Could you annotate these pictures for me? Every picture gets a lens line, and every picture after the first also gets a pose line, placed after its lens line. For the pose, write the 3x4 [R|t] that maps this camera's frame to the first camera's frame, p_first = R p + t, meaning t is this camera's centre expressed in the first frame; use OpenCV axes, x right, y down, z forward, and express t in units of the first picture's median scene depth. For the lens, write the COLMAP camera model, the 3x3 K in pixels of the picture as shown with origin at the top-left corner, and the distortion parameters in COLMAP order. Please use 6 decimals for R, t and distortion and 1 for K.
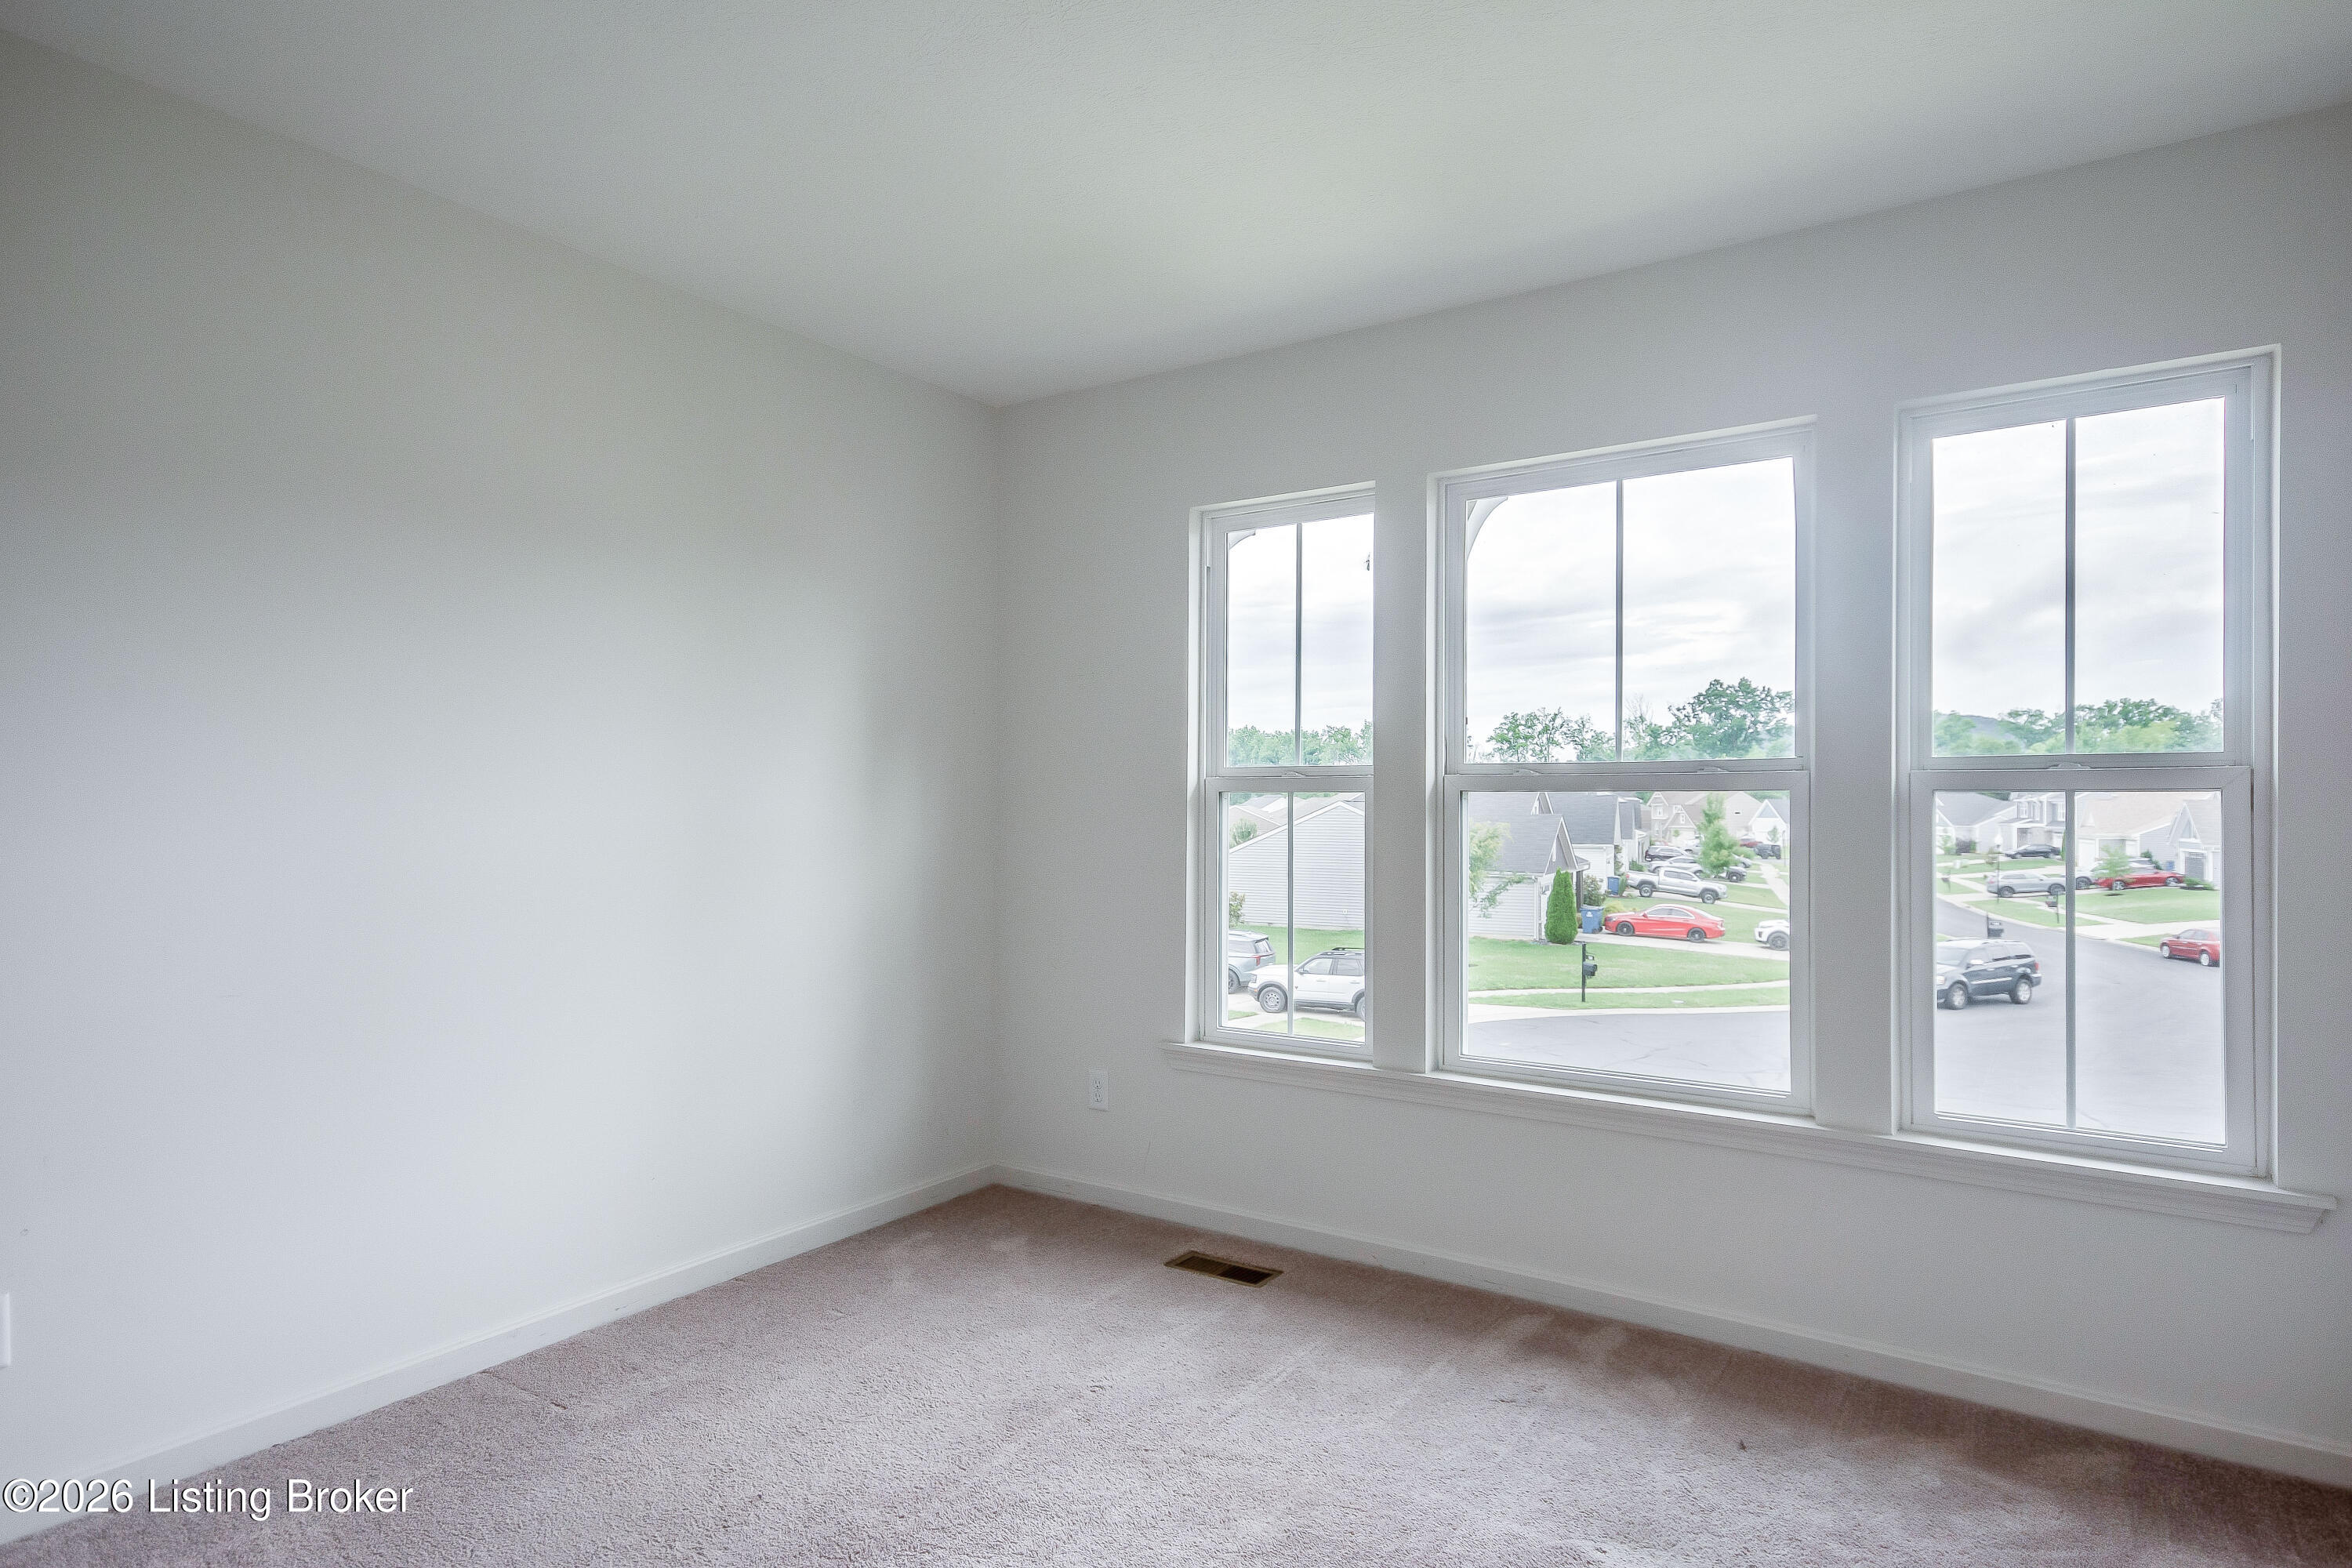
lens RADIAL K [[1276.8, 0, 1162.5], [0, 1276.8, 795.7], [0, 0, 1]] dist [0.041489, -0.000831]
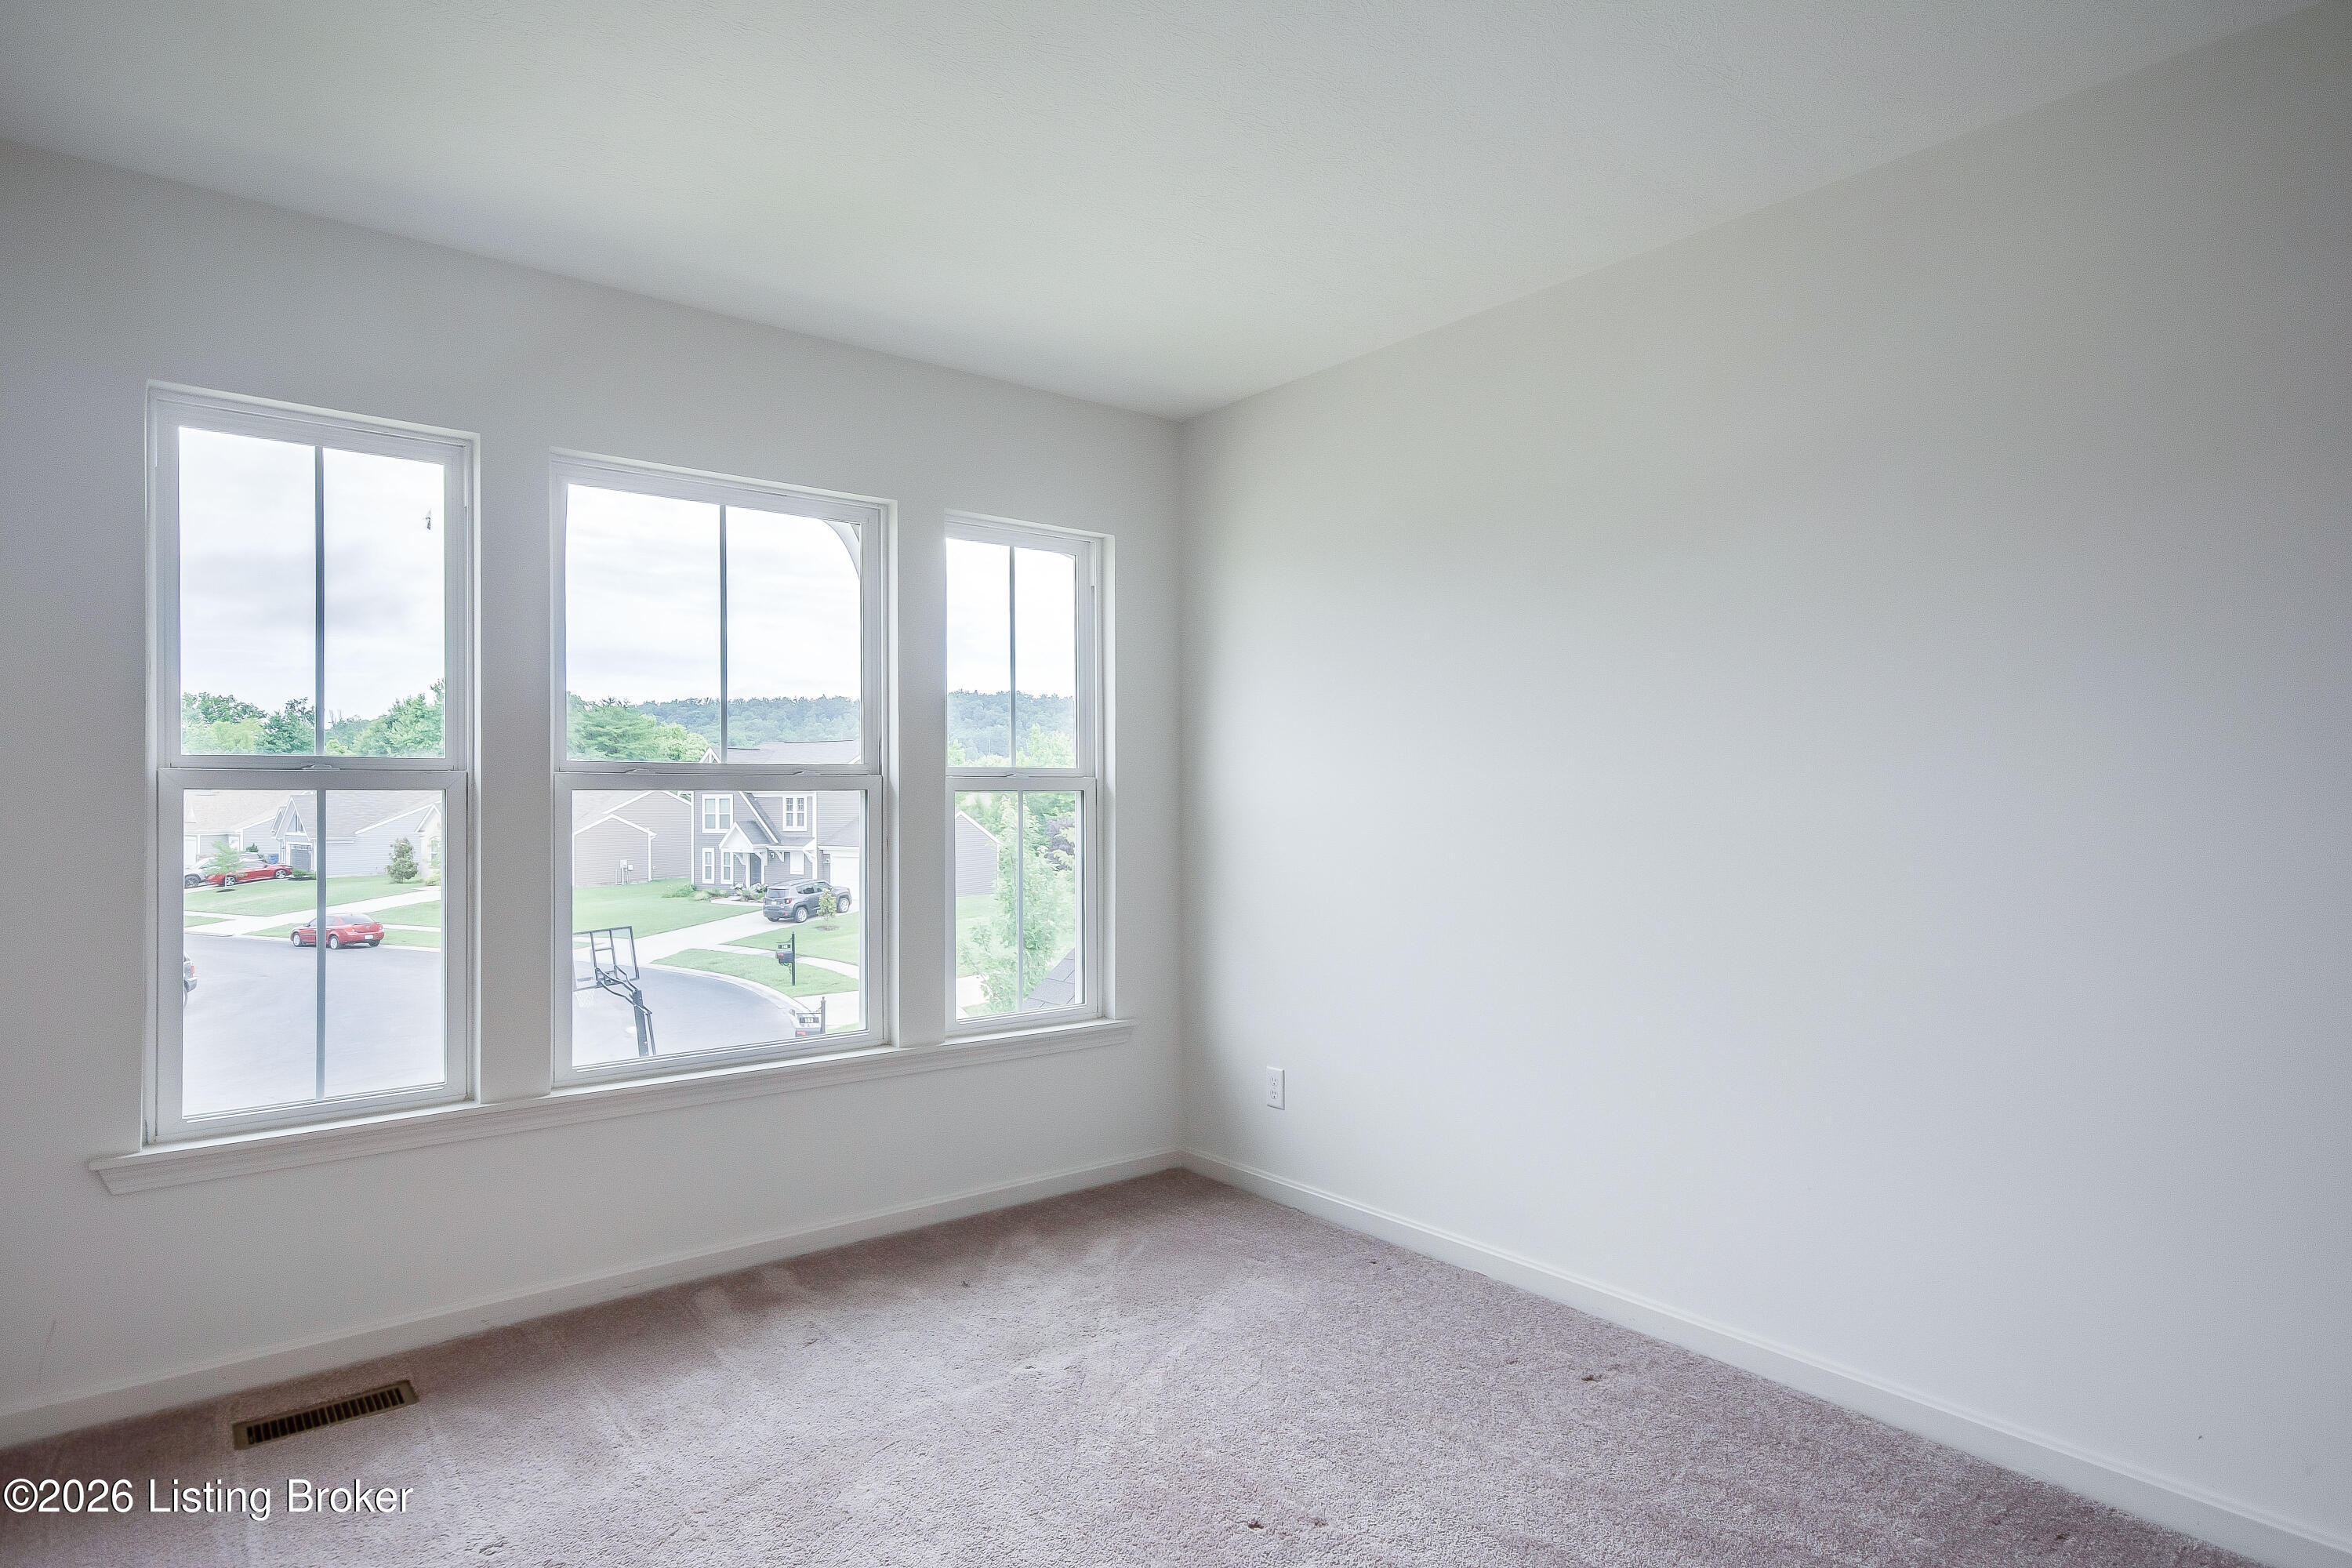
lens RADIAL K [[1276.8, 0, 1162.5], [0, 1276.8, 795.7], [0, 0, 1]] dist [0.041489, -0.000831]
pose [[0.319764, 0.001509, 0.947496, -0.520725], [-0.003782, 0.999993, -0.000317, -0.000586], [-0.947490, -0.003483, 0.319767, 0.276141]]
